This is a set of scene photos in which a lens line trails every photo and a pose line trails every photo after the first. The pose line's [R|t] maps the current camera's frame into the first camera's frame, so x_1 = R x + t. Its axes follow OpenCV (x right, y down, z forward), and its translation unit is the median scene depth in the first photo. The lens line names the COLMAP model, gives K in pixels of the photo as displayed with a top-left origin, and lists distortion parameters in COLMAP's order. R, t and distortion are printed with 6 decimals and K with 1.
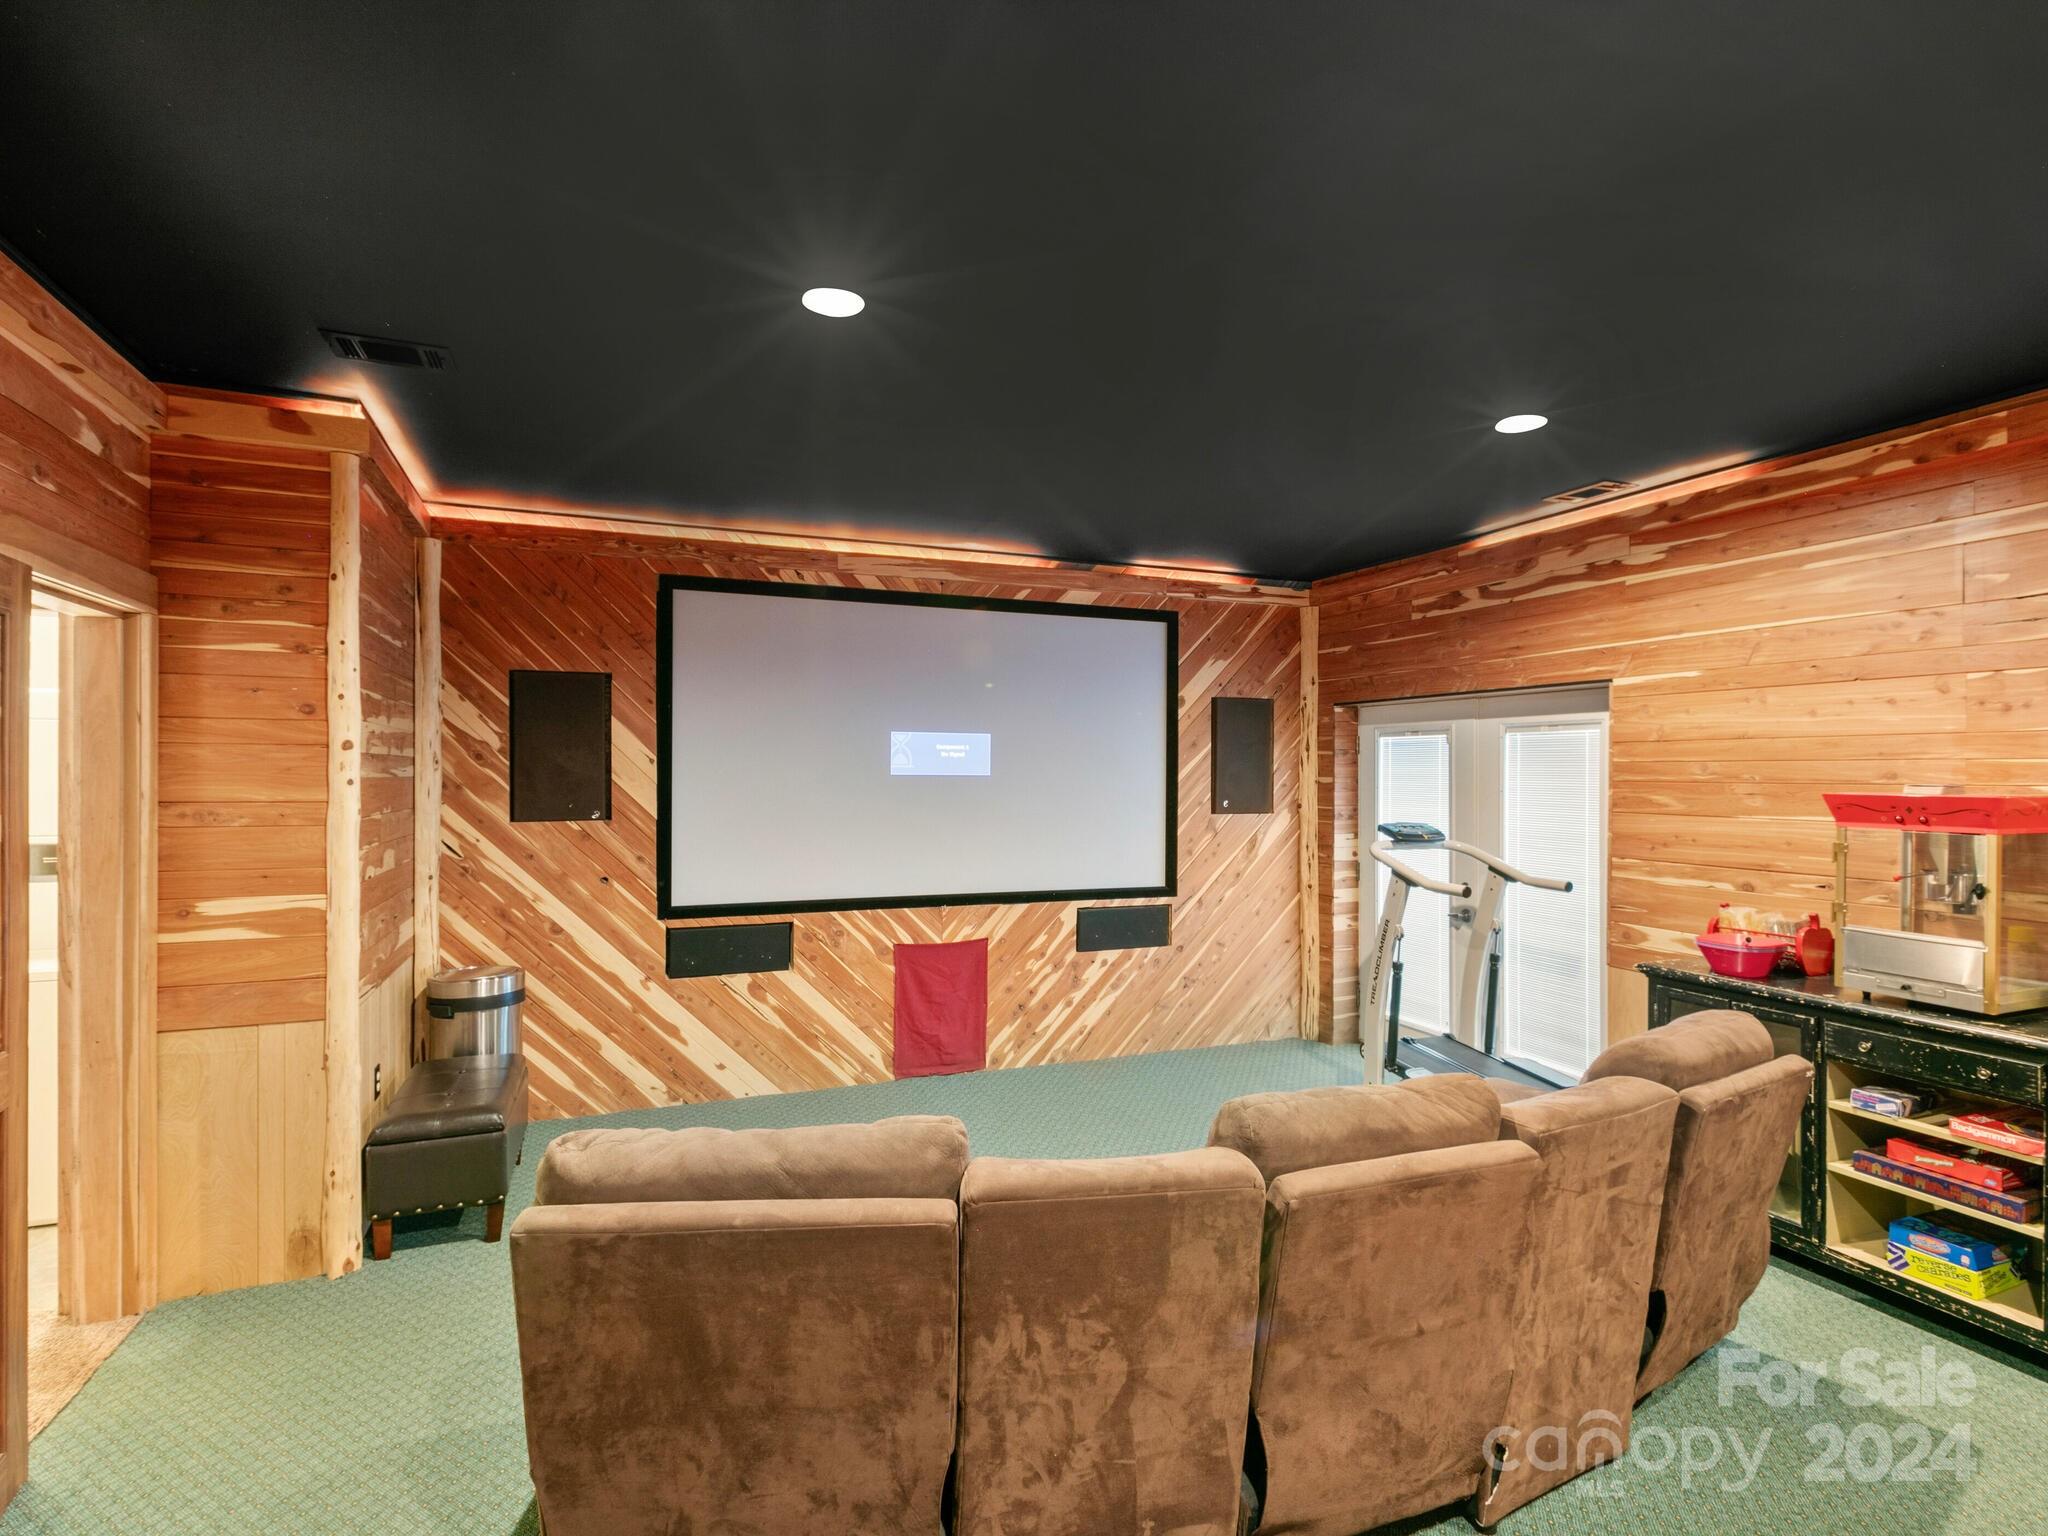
lens RADIAL K [[1051.2, 0, 1026.2], [0, 1051.2, 772.5], [0, 0, 1]] dist [0.003524, 0.000882]
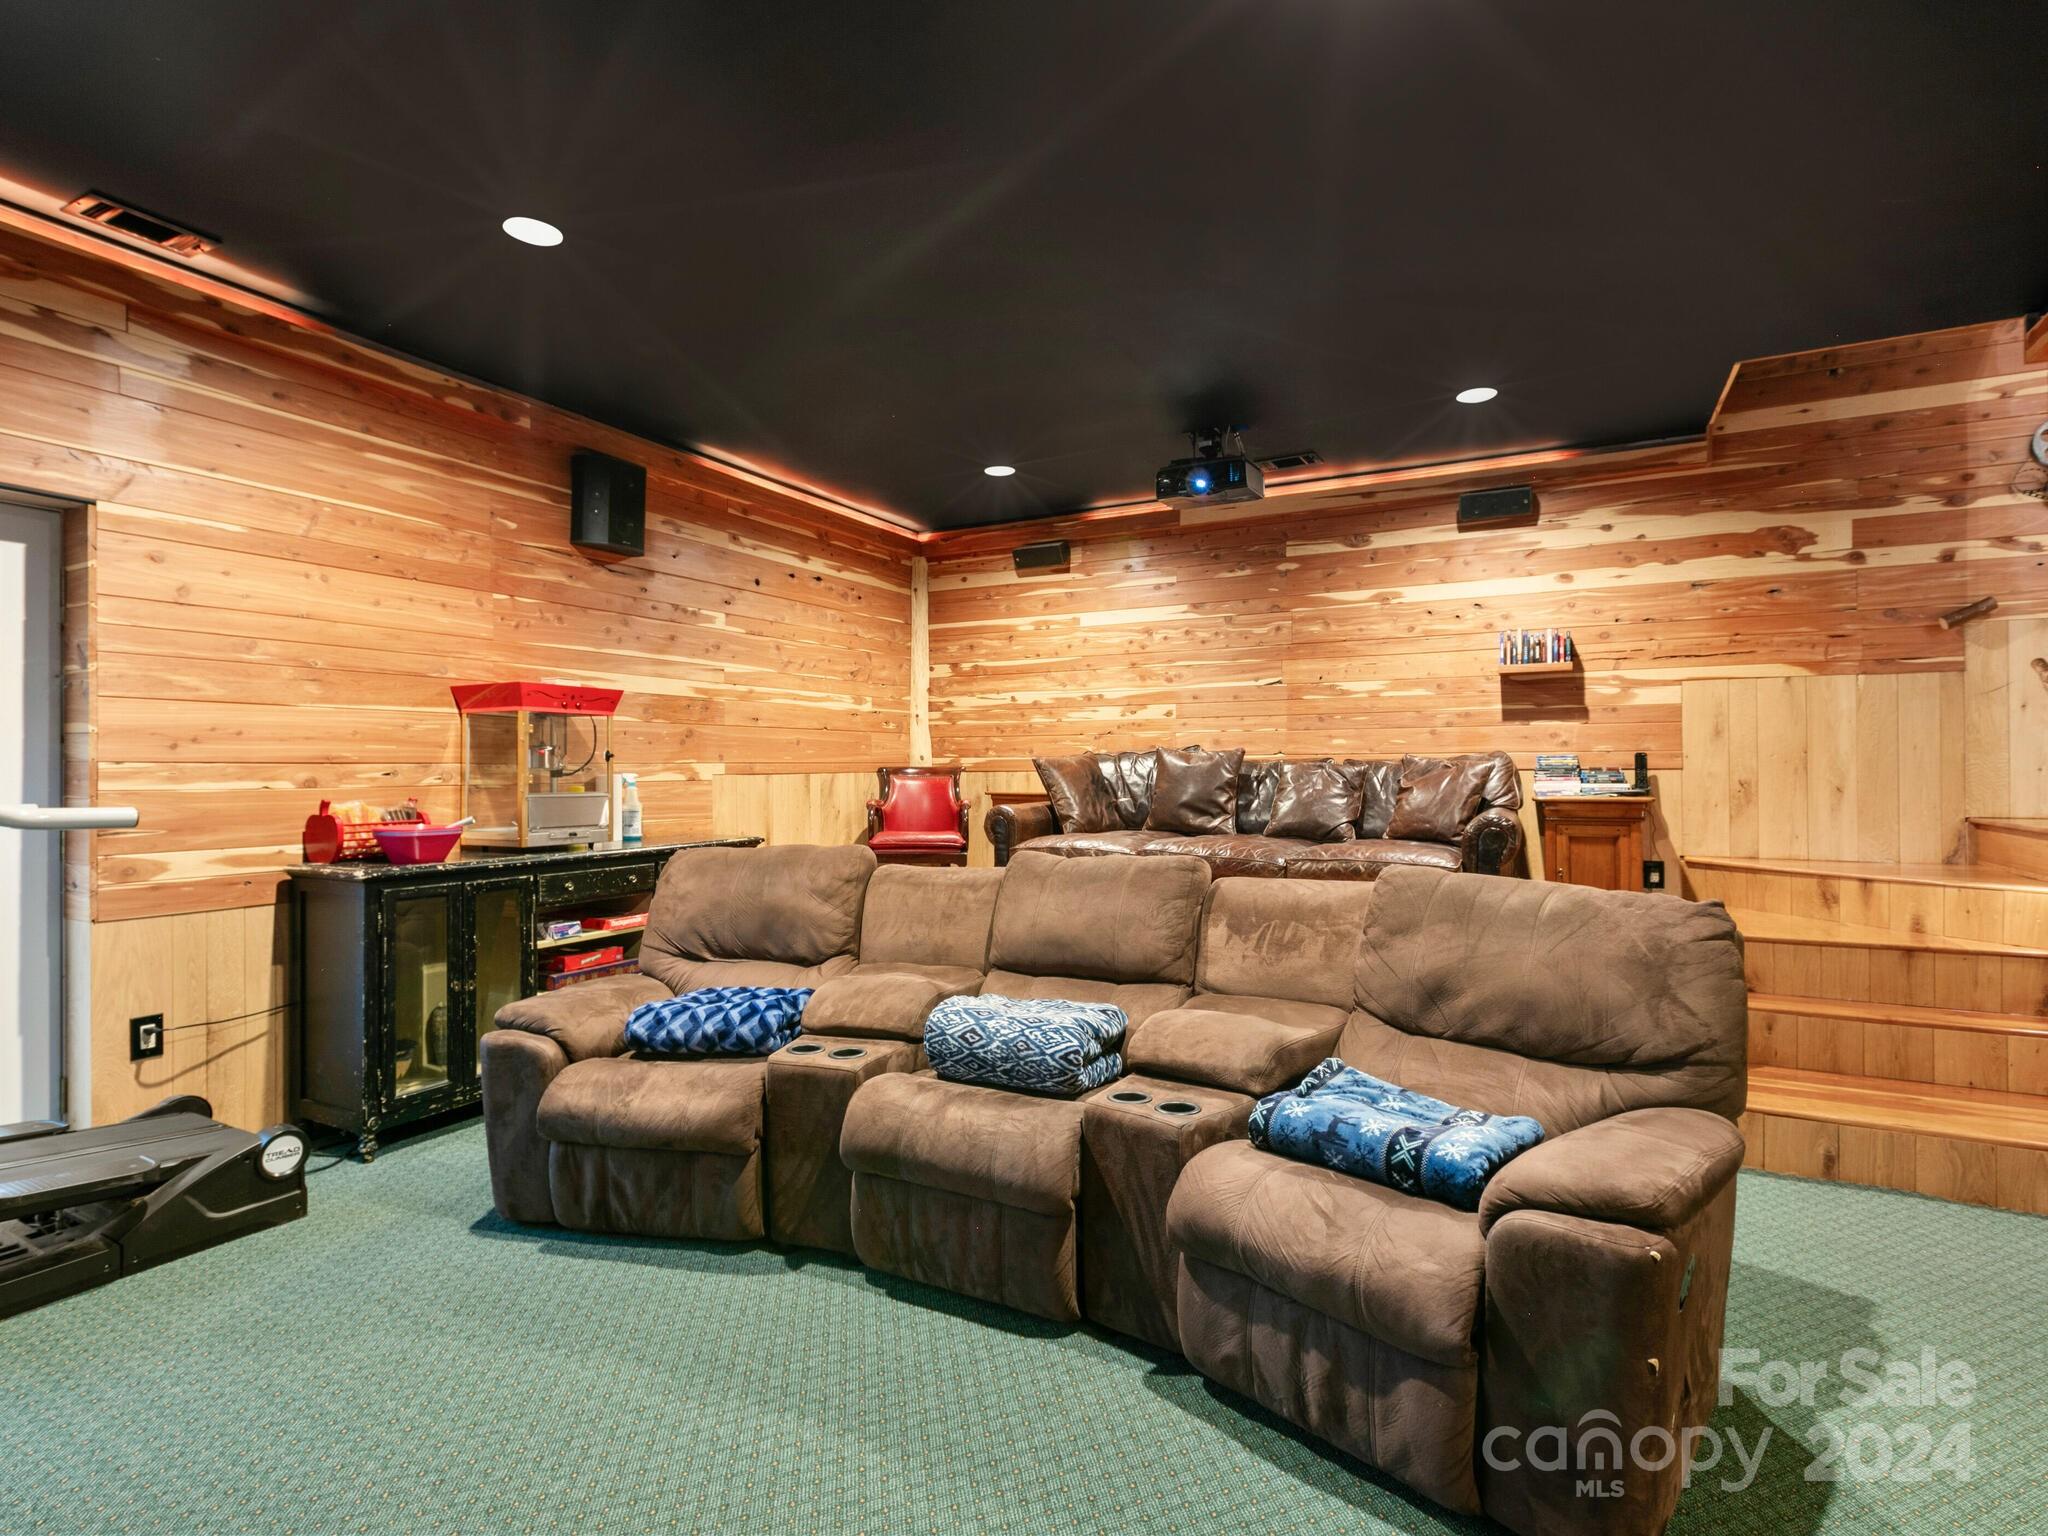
lens RADIAL K [[1051.2, 0, 1023.2], [0, 1051.2, 768.5], [0, 0, 1]] dist [0.003524, 0.000882]
pose [[-0.656491, -0.006912, 0.754302, -0.421109], [-0.003425, 0.999975, 0.006182, 0.093596], [-0.754326, 0.001475, -0.656498, 1.193218]]
